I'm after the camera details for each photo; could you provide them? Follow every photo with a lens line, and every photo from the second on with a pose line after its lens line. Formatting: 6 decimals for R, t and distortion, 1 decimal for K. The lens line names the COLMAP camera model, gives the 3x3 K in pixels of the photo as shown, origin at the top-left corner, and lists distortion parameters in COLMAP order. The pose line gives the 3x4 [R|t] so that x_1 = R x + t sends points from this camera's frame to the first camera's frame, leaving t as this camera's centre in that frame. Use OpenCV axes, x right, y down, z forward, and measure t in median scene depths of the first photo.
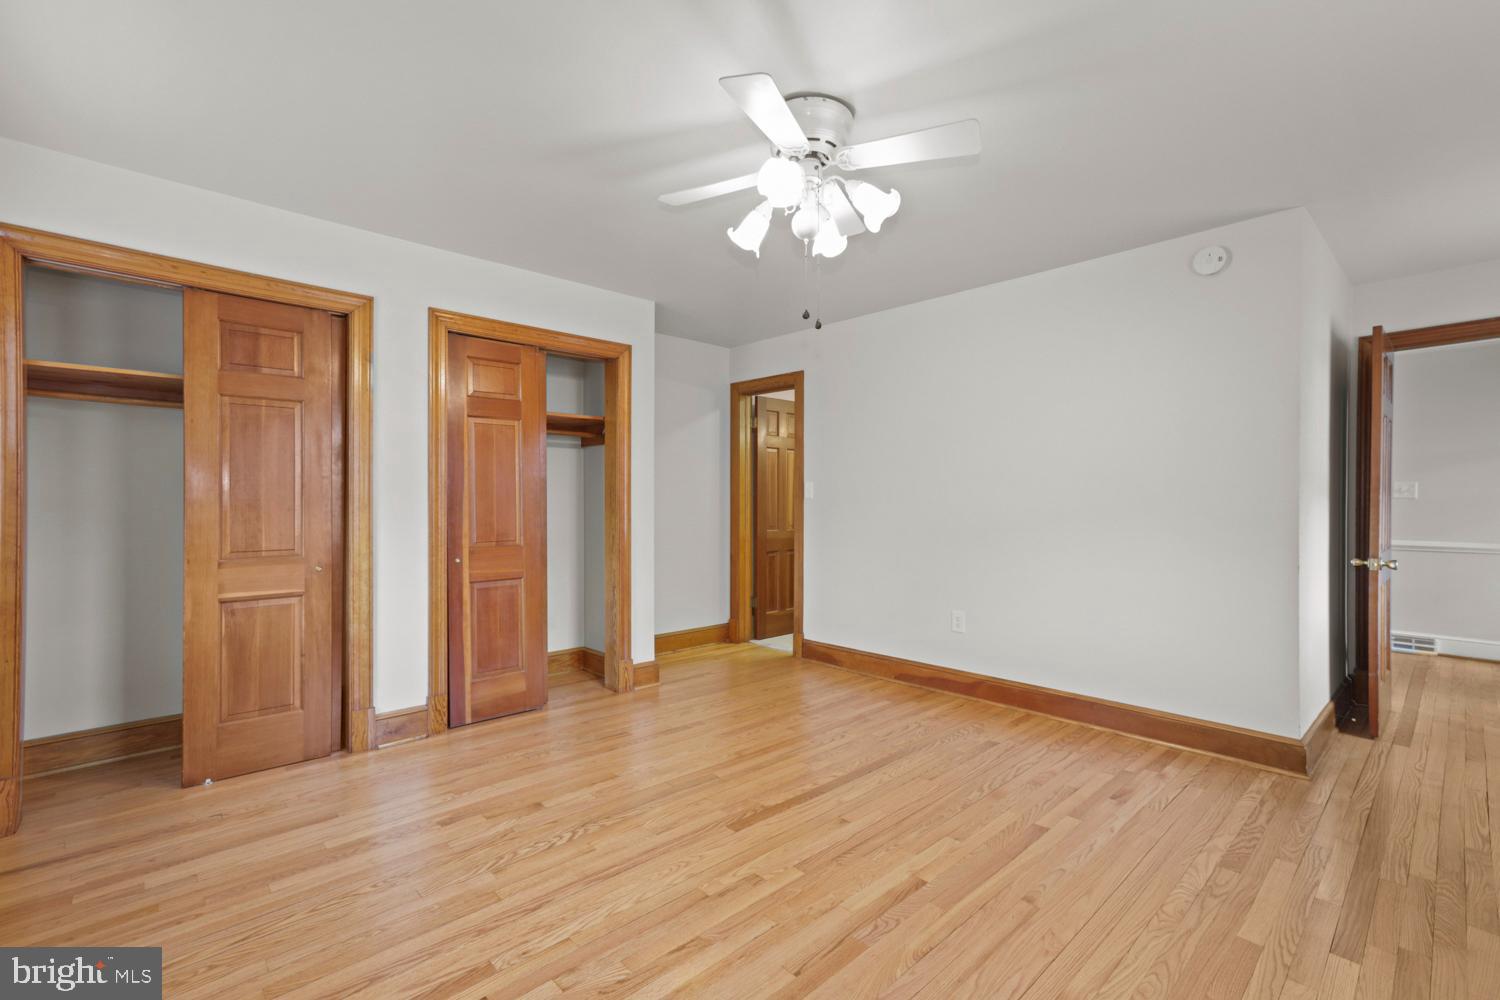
lens RADIAL K [[669.3, 0, 746.5], [0, 669.3, 496.1], [0, 0, 1]] dist [0.001995, 0.000090]
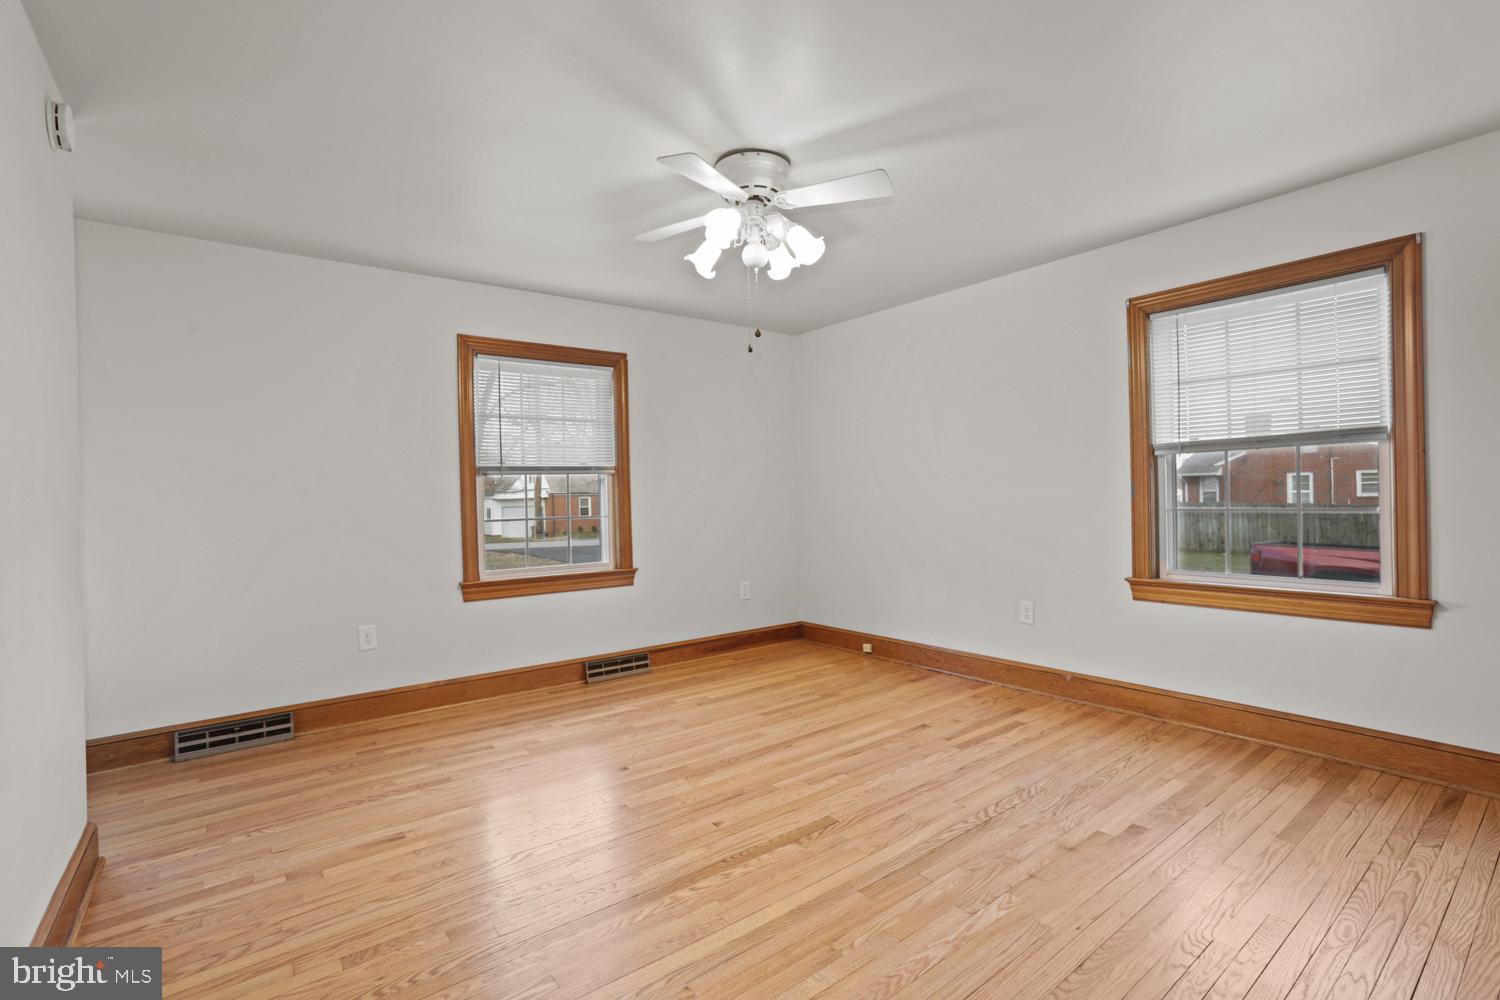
lens RADIAL K [[669.3, 0, 746.5], [0, 669.3, 496.1], [0, 0, 1]] dist [0.001995, 0.000090]
pose [[-0.994669, 0.017087, 0.101694, -0.002651], [0.017003, 0.999854, -0.001695, 0.010928], [-0.101708, 0.000043, -0.994814, 2.015359]]
